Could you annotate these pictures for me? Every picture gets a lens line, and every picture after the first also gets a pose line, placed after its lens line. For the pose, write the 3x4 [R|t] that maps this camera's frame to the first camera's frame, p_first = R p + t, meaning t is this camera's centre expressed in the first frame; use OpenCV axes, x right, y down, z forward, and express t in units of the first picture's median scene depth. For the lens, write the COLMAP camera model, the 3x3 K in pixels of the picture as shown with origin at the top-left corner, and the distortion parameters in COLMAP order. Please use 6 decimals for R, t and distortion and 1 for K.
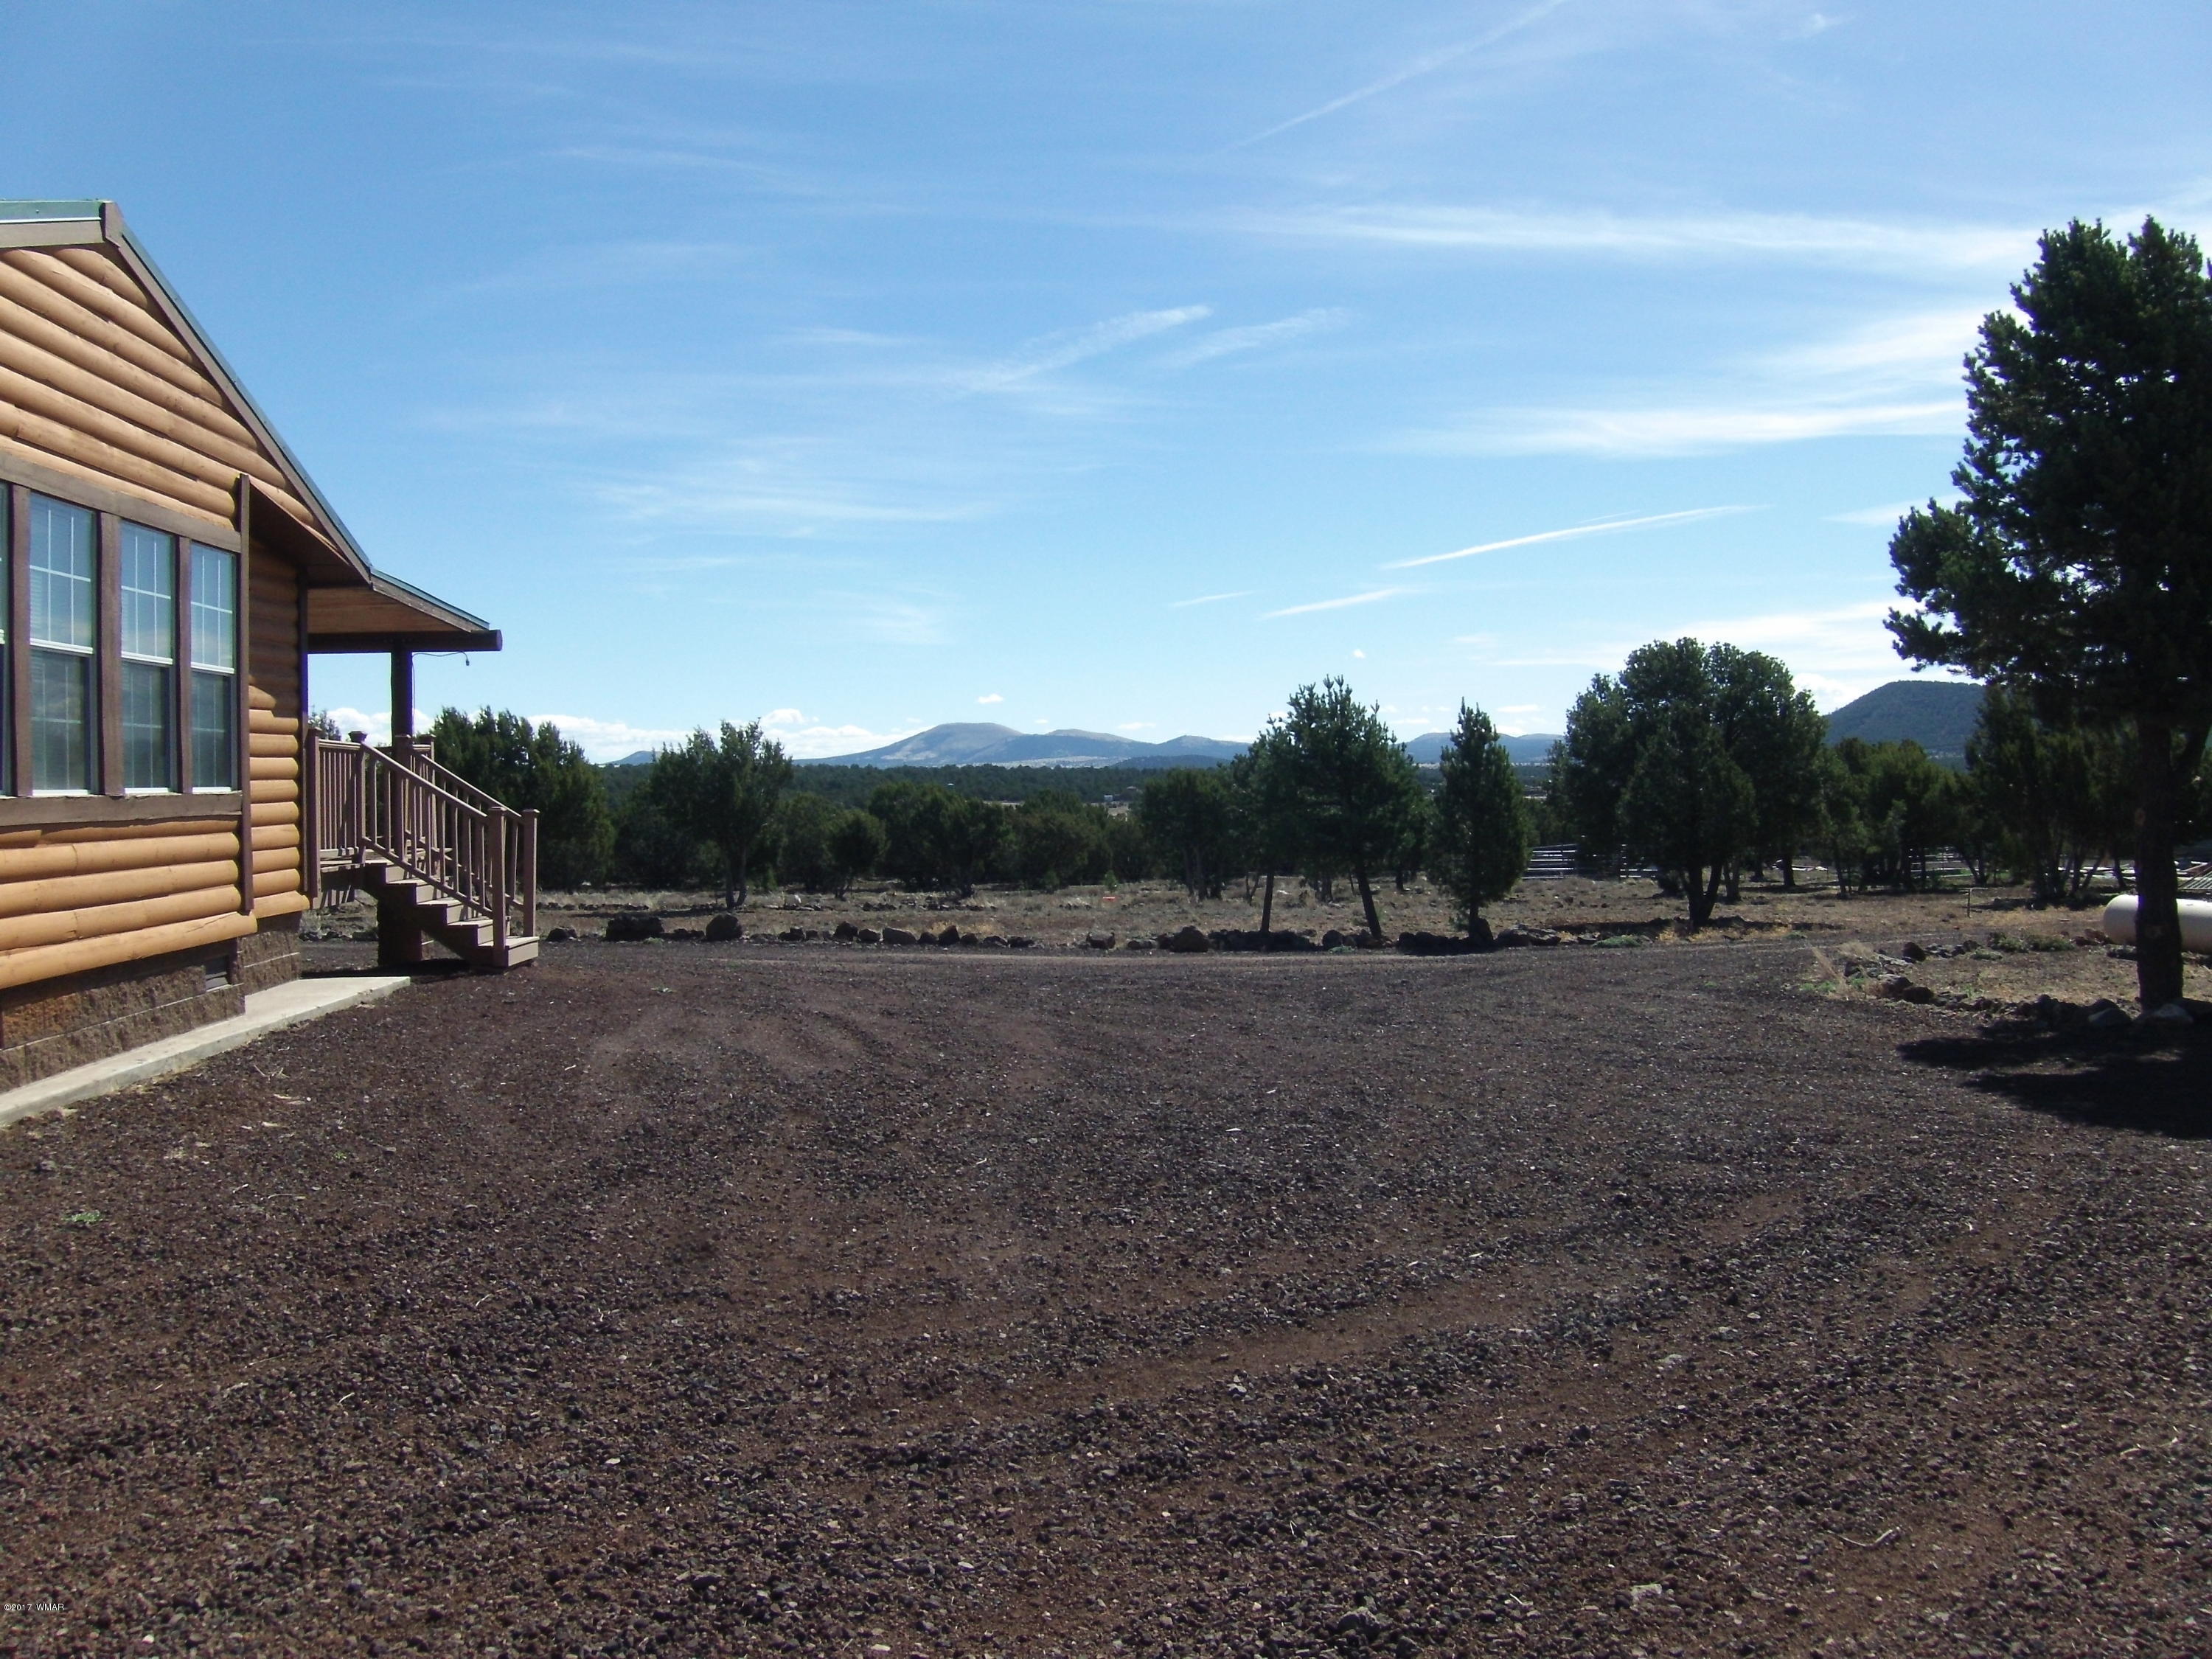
lens RADIAL K [[1859.3, 0, 1100.9], [0, 1859.3, 822.2], [0, 0, 1]] dist [-0.170626, 0.097264]
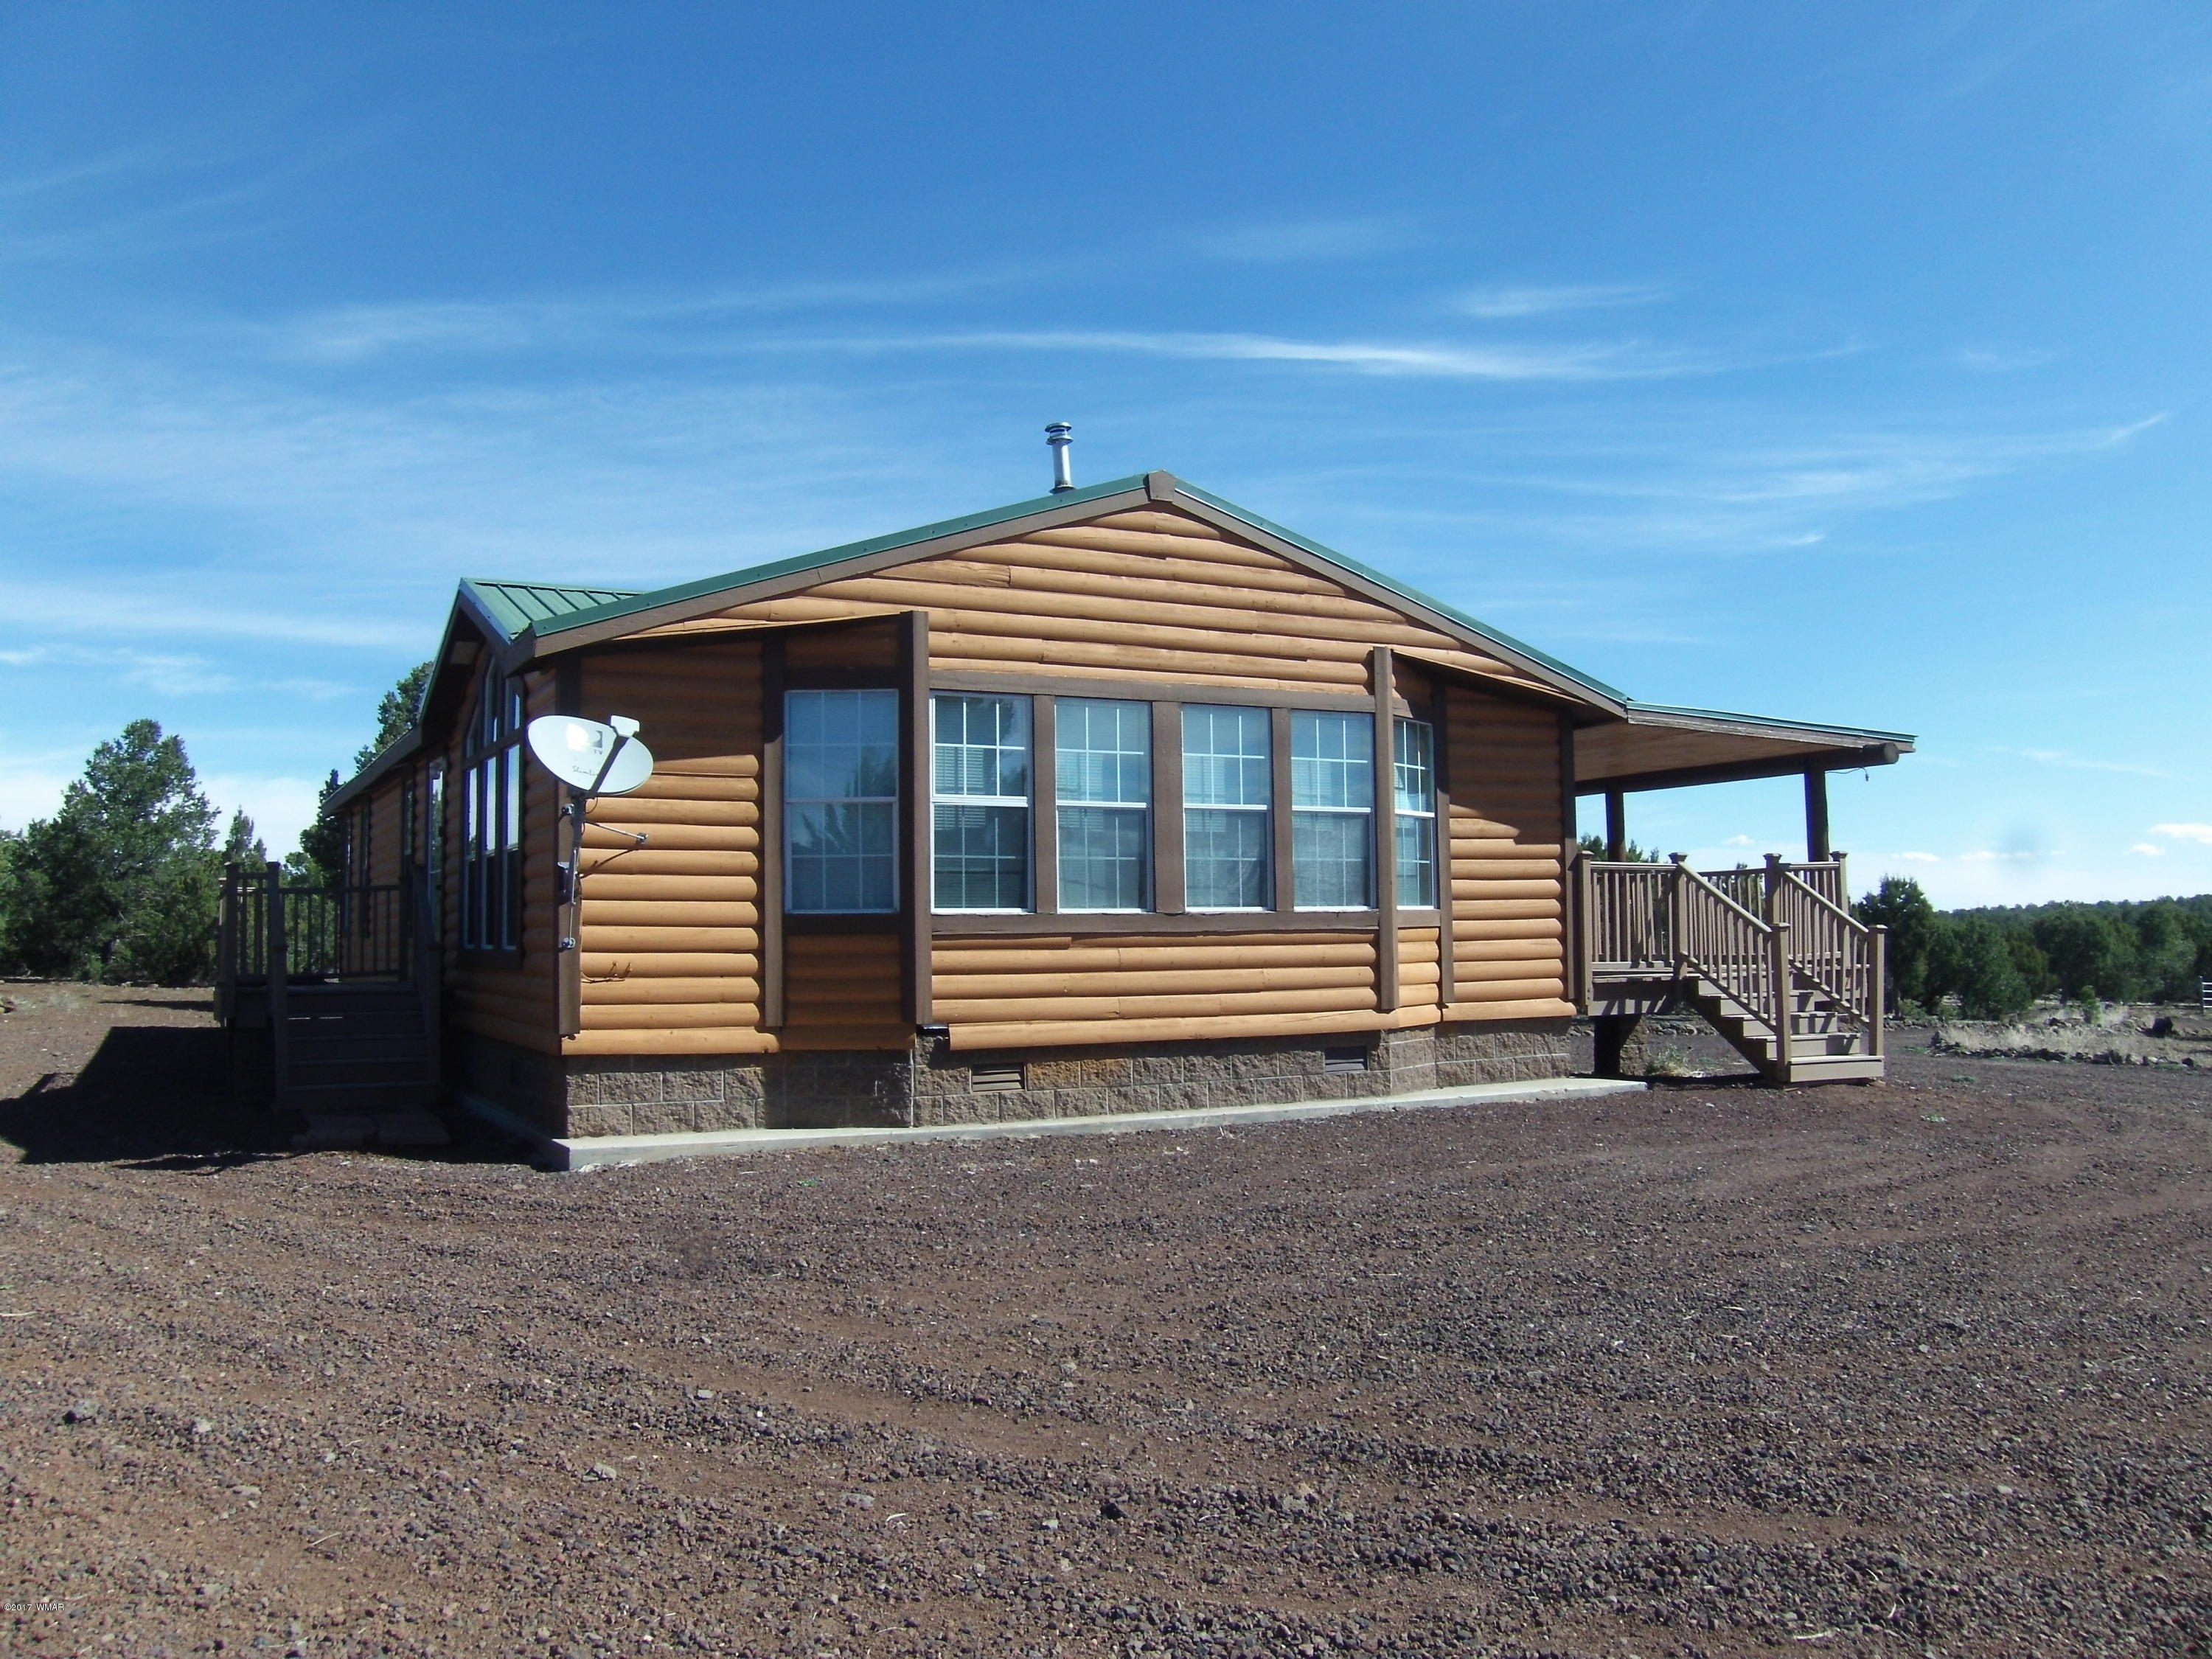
lens RADIAL K [[1859.3, 0, 1053.1], [0, 1859.3, 825.1], [0, 0, 1]] dist [-0.170626, 0.097264]
pose [[0.382365, -0.046454, -0.922843, 0.568318], [-0.014501, 0.998311, -0.056261, -0.000819], [0.923898, 0.034894, 0.381045, 0.319406]]
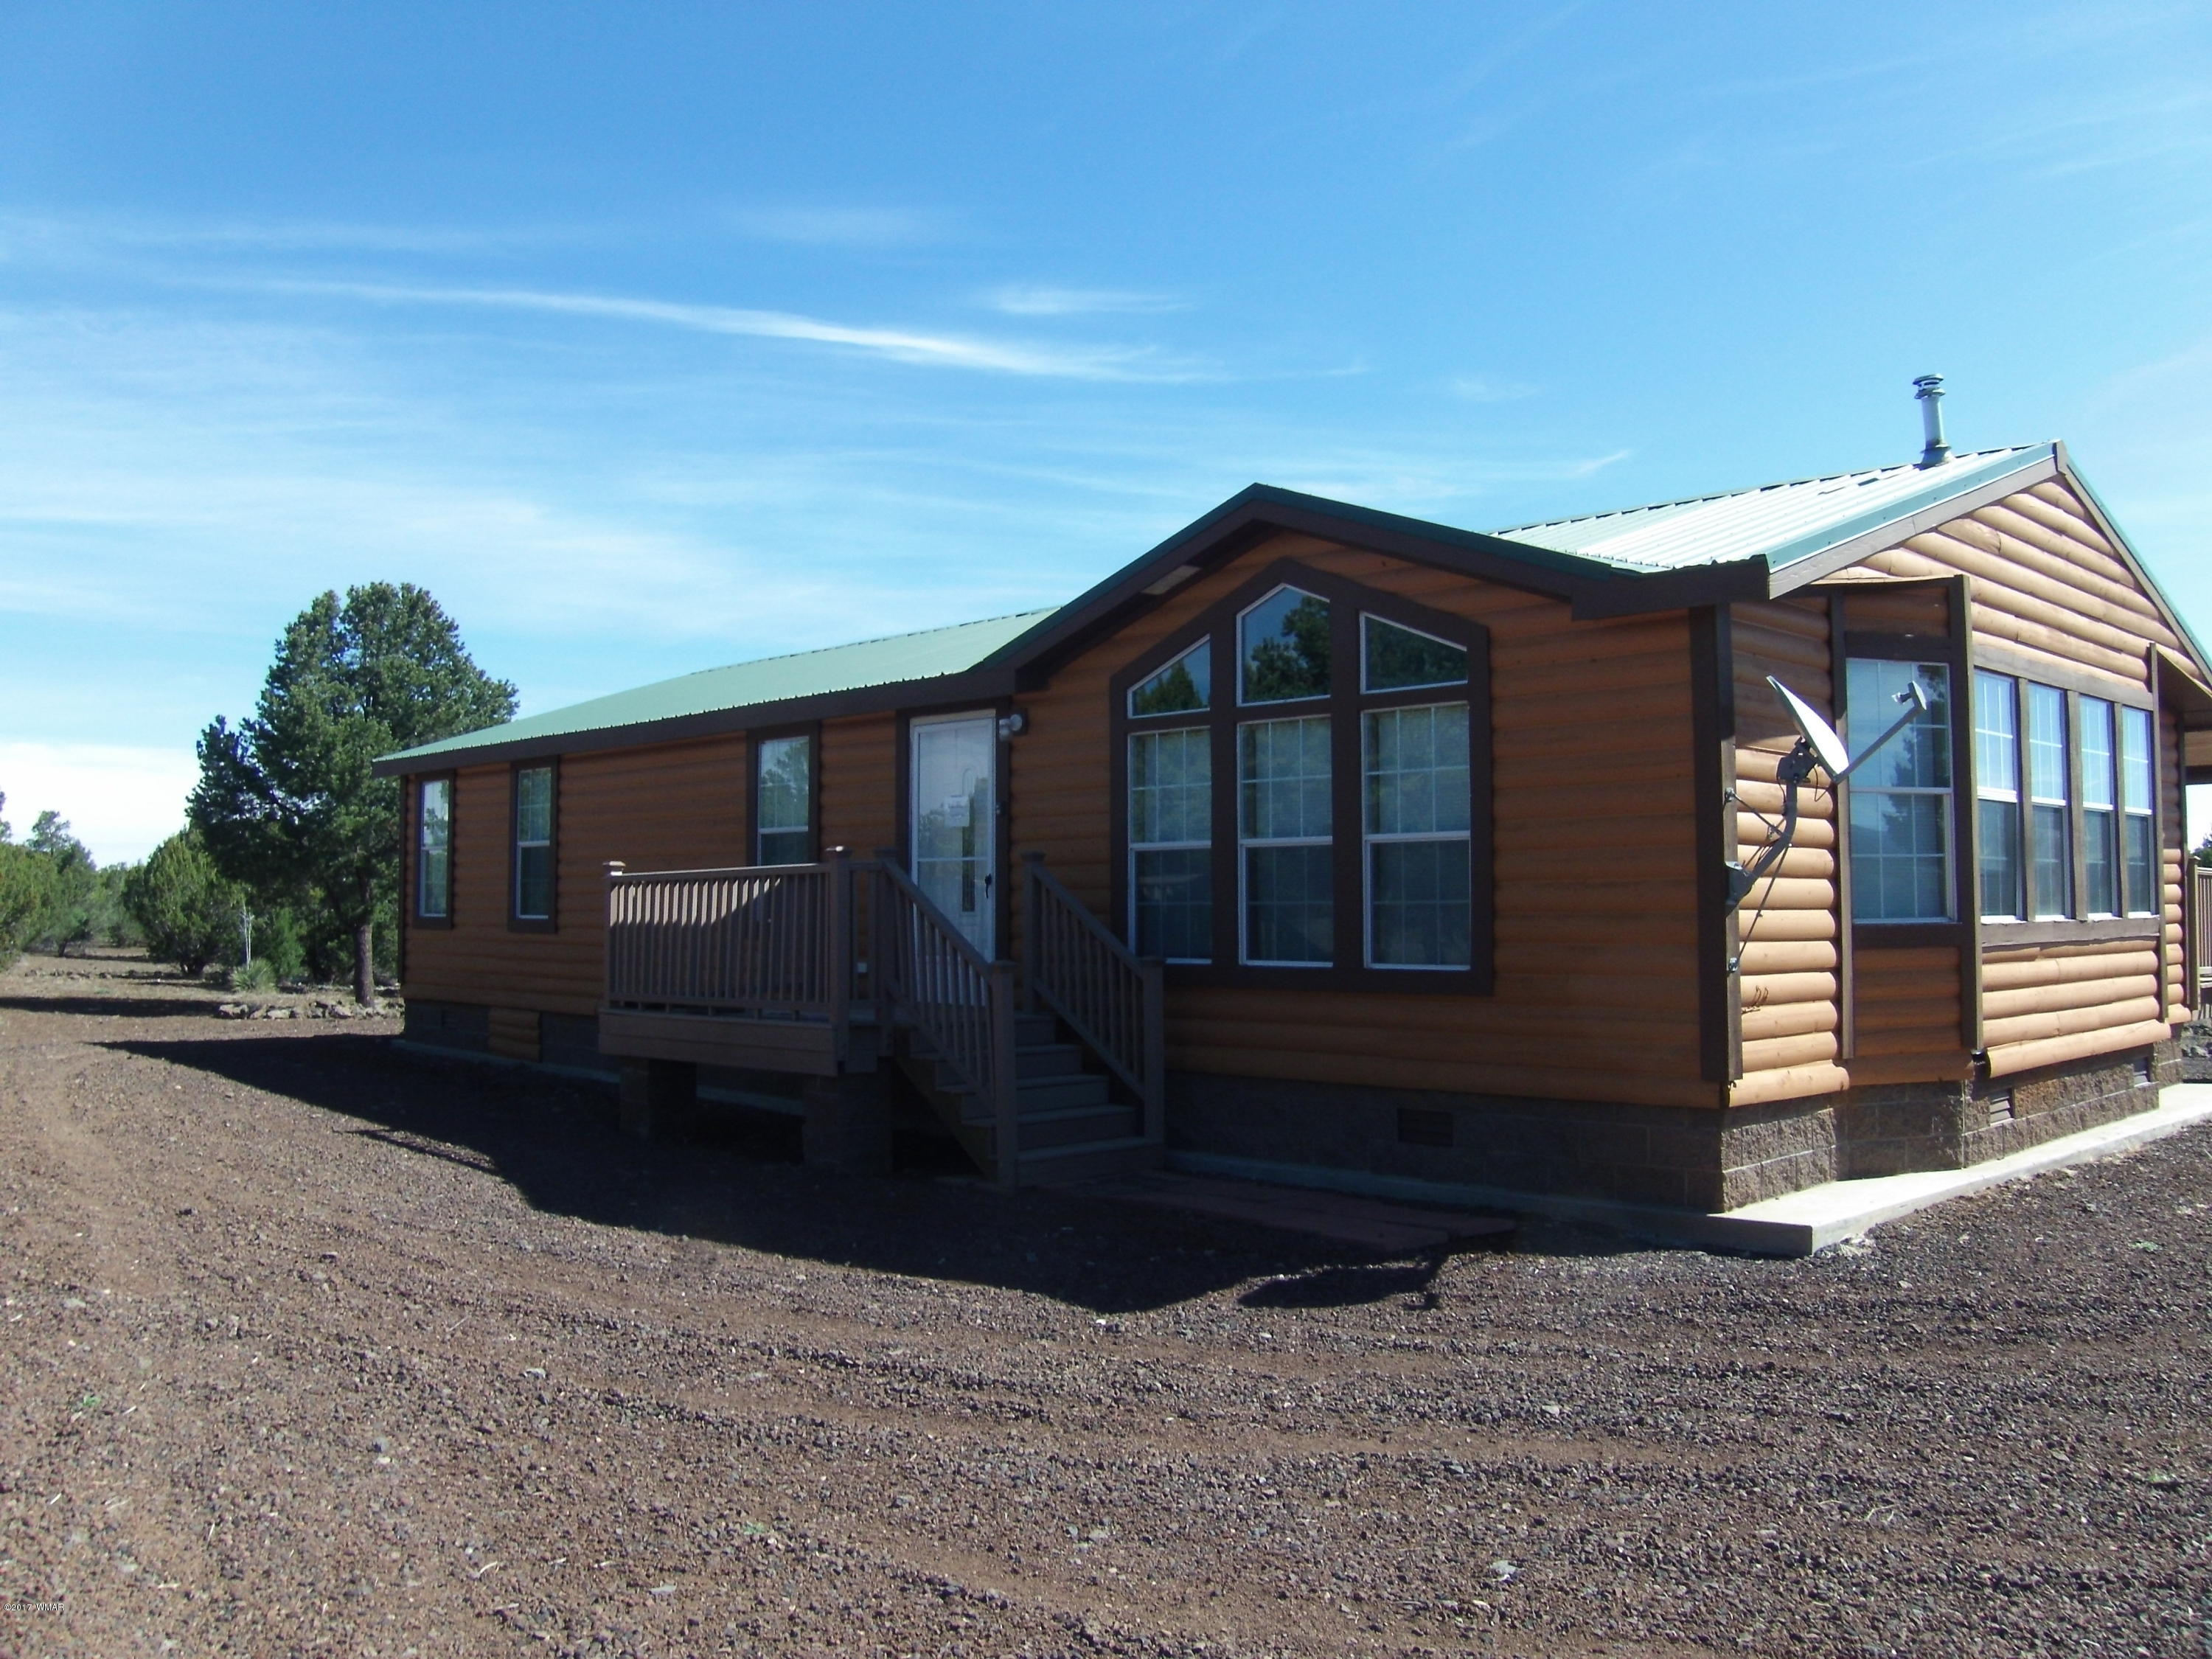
lens RADIAL K [[1859.3, 0, 1086.7], [0, 1859.3, 794.8], [0, 0, 1]] dist [-0.170626, 0.097264]
pose [[0.631365, -0.039548, -0.774477, -0.029183], [-0.021437, 0.997427, -0.068408, -0.001973], [0.775190, 0.059792, 0.628893, -0.251963]]
